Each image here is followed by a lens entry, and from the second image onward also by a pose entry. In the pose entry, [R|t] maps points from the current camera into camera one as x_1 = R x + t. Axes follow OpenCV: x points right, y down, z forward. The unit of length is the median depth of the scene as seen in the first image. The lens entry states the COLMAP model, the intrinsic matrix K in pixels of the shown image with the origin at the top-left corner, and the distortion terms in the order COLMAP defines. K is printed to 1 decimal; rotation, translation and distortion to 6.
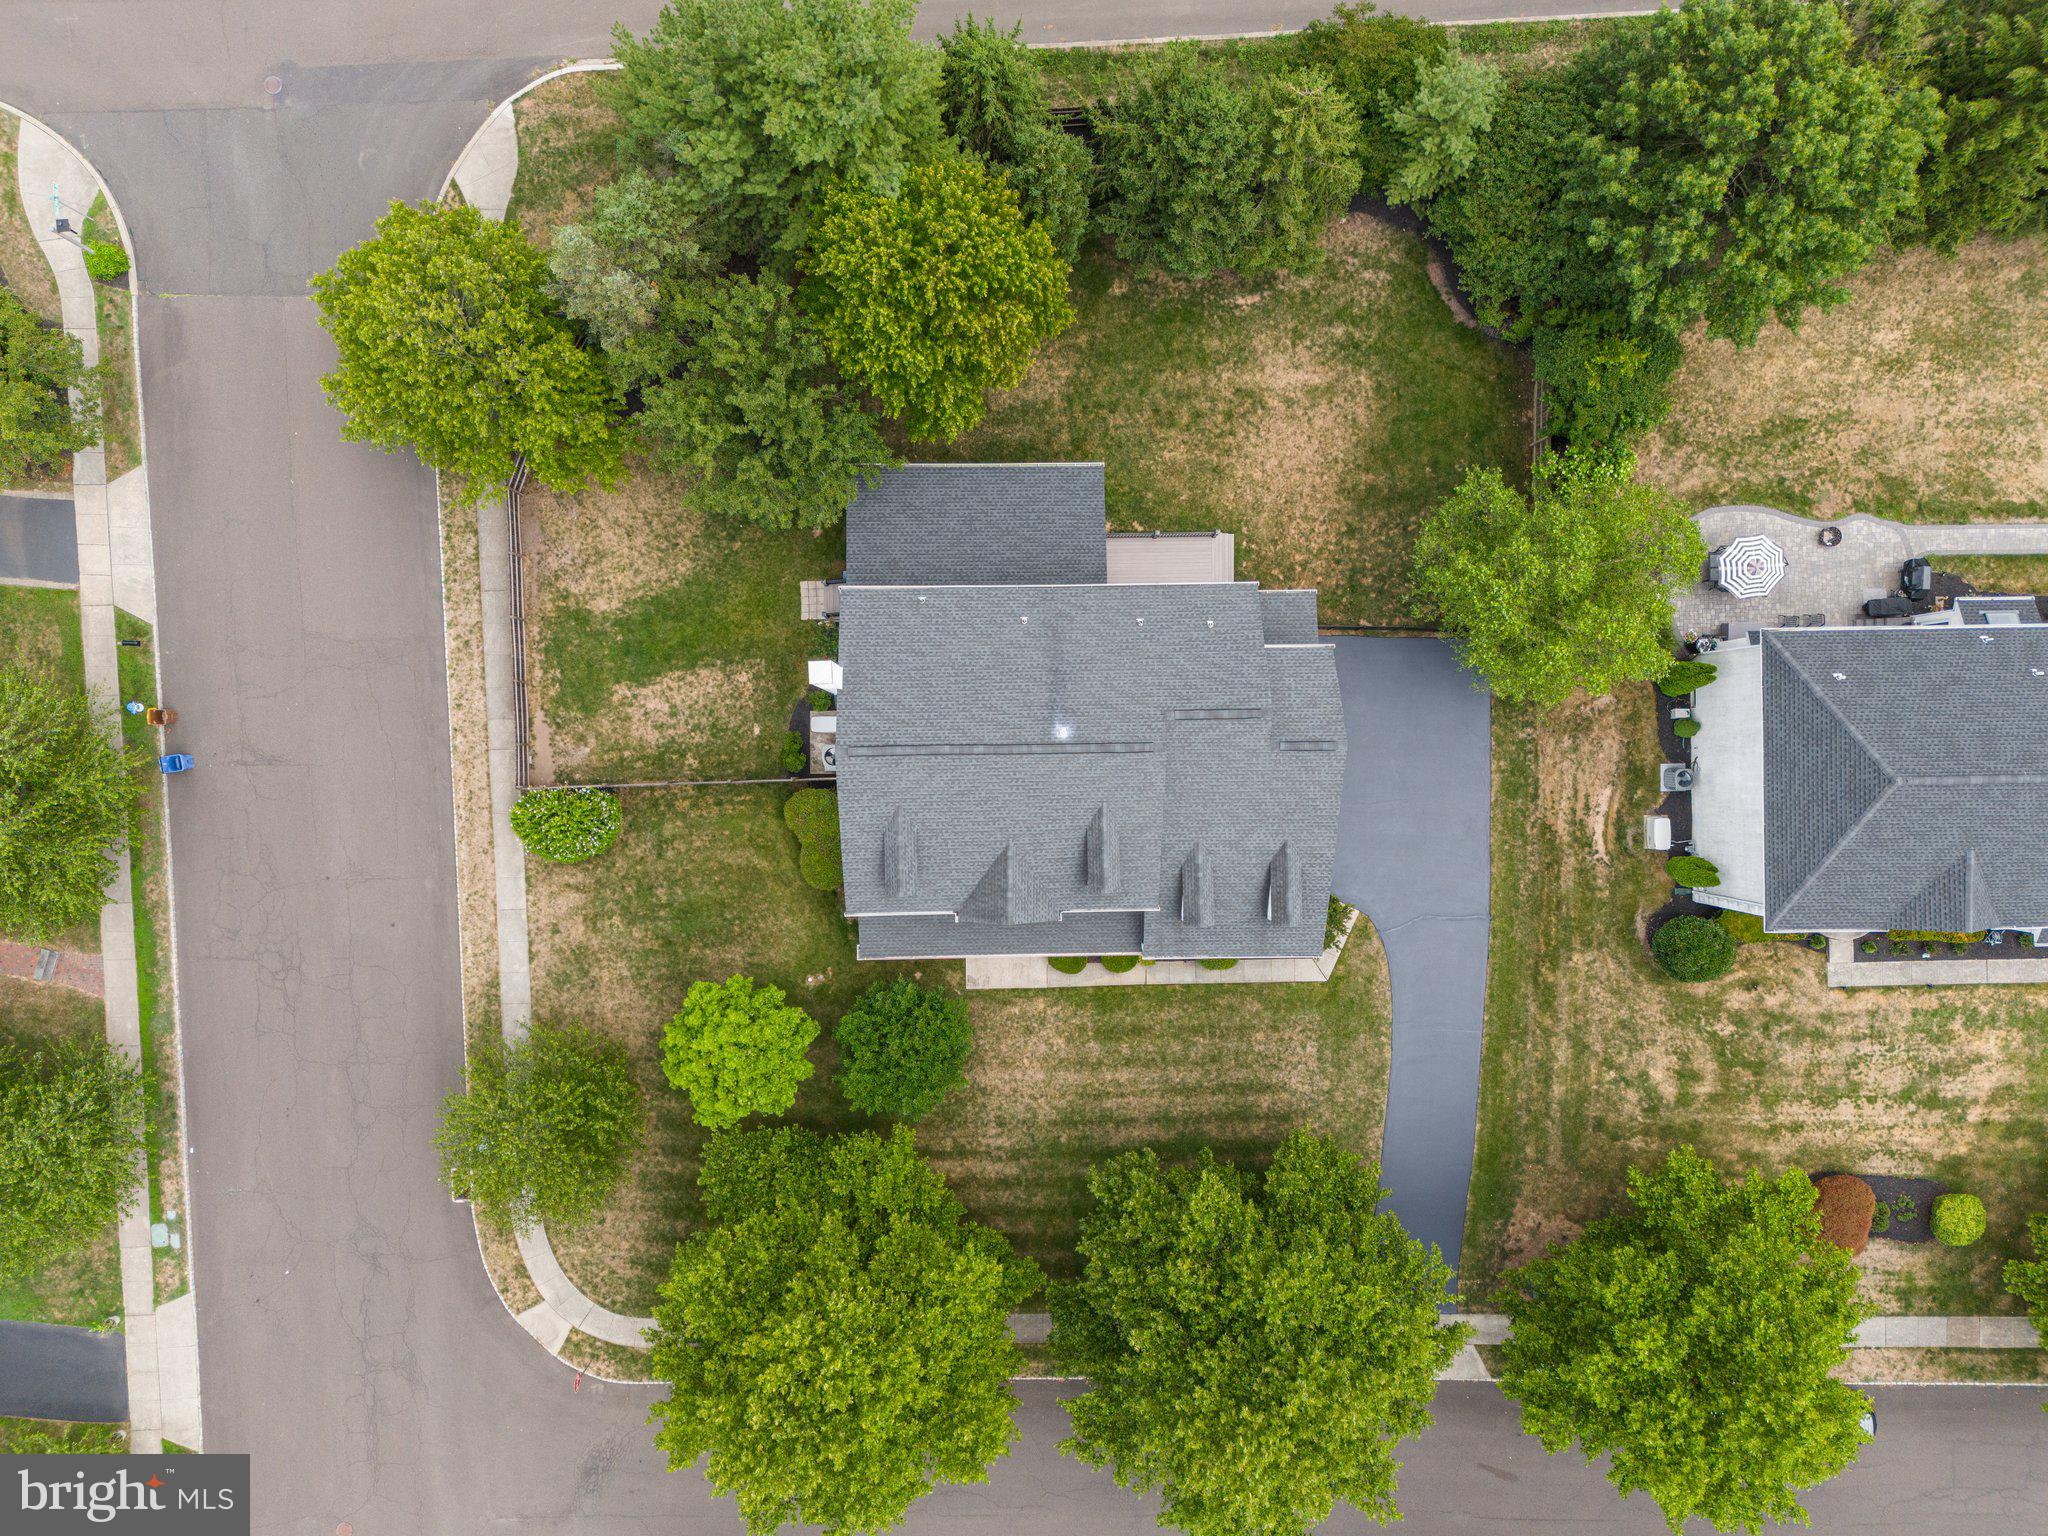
lens RADIAL K [[1498.8, 0, 1042.3], [0, 1498.8, 765.2], [0, 0, 1]] dist [0.067311, -0.056937]
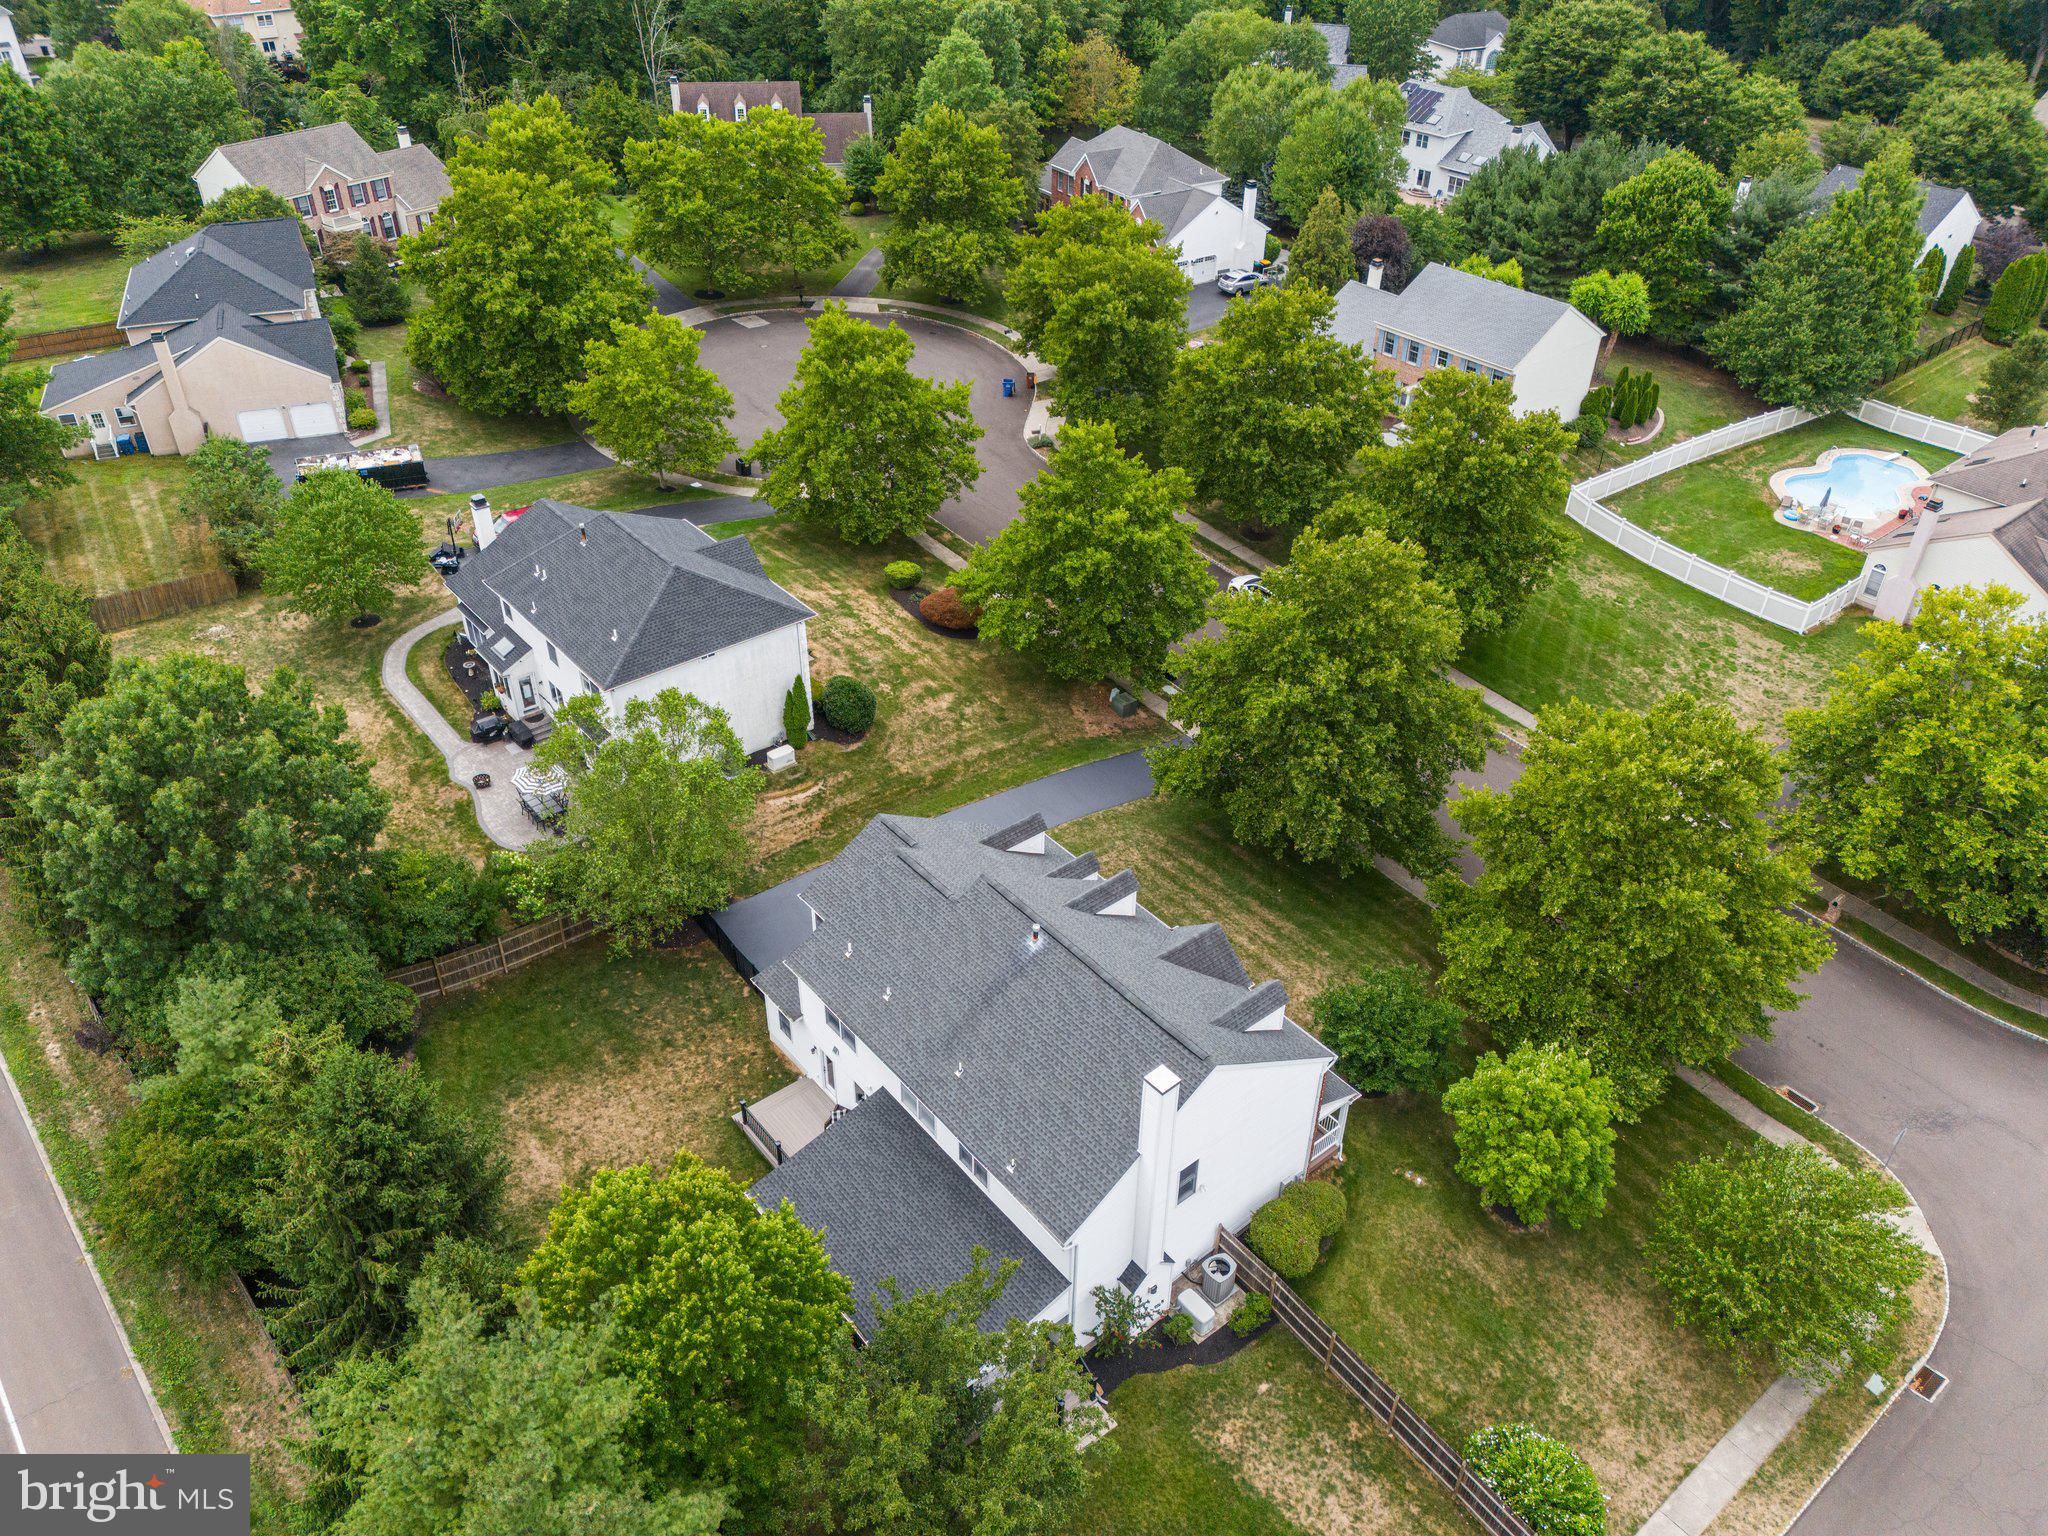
lens RADIAL K [[1498.8, 0, 1031.8], [0, 1498.8, 775.1], [0, 0, 1]] dist [0.067311, -0.056937]
pose [[-0.623232, -0.492073, 0.607821, -0.434289], [0.781635, -0.367019, 0.504325, -0.394448], [-0.025083, 0.789405, 0.613360, 0.272190]]
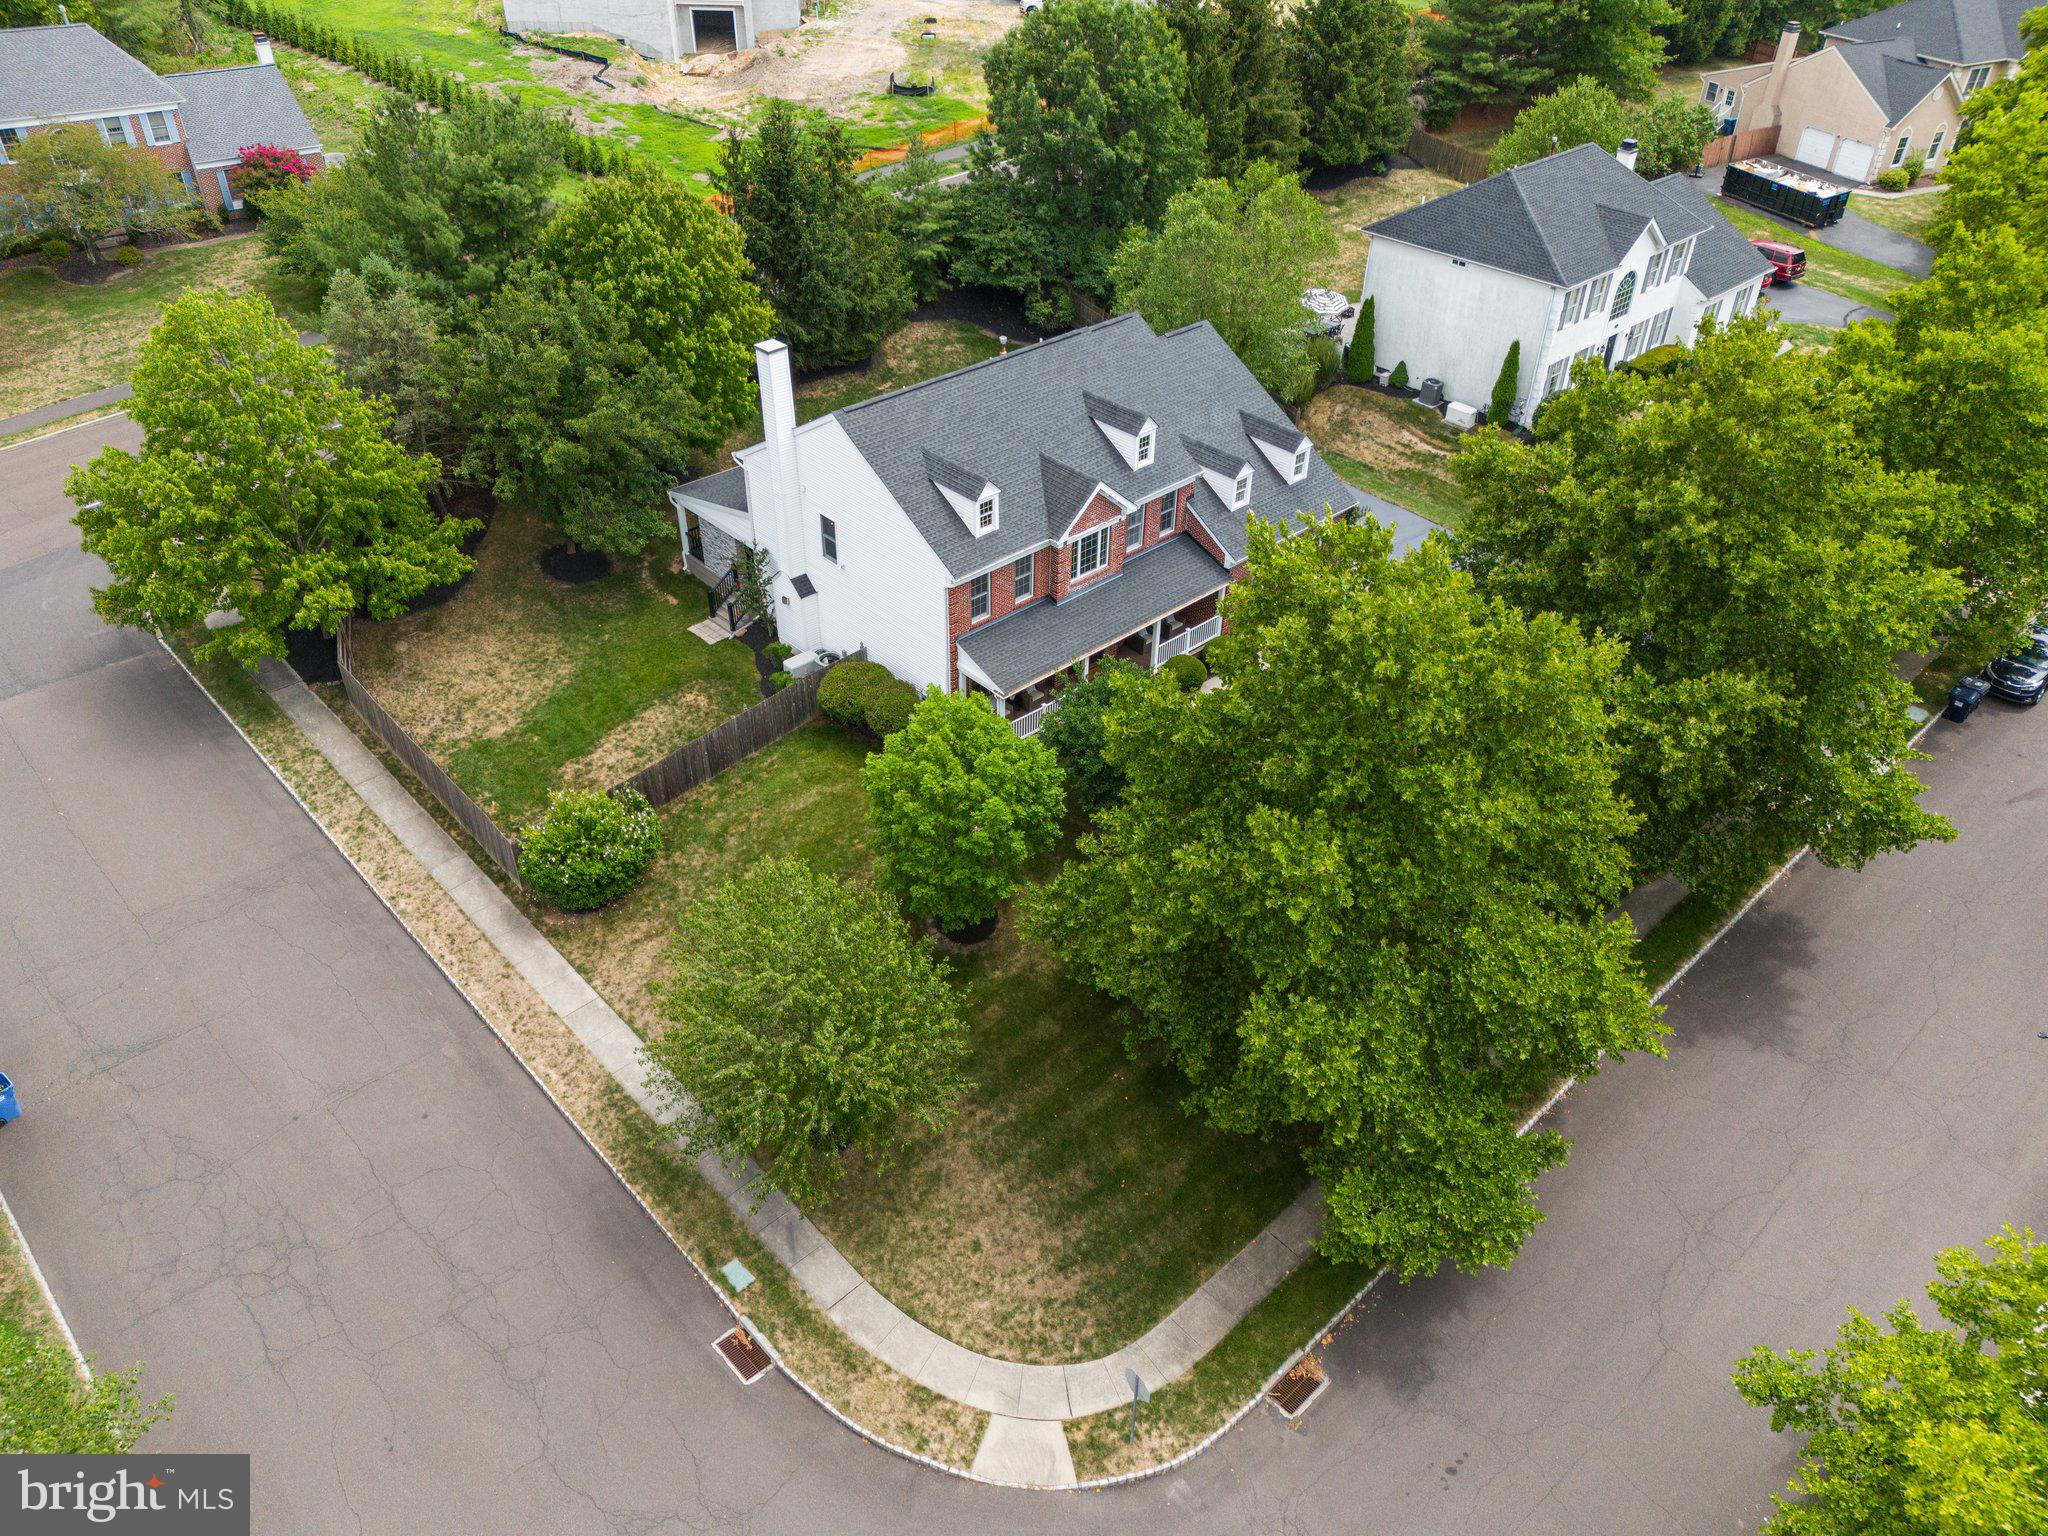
lens RADIAL K [[1498.8, 0, 1032.4], [0, 1498.8, 770.3], [0, 0, 1]] dist [0.067311, -0.056937]
pose [[0.739557, -0.416627, 0.528657, -0.525871], [0.672904, 0.438954, -0.595416, 0.605247], [0.016011, 0.796079, 0.604981, 0.510478]]
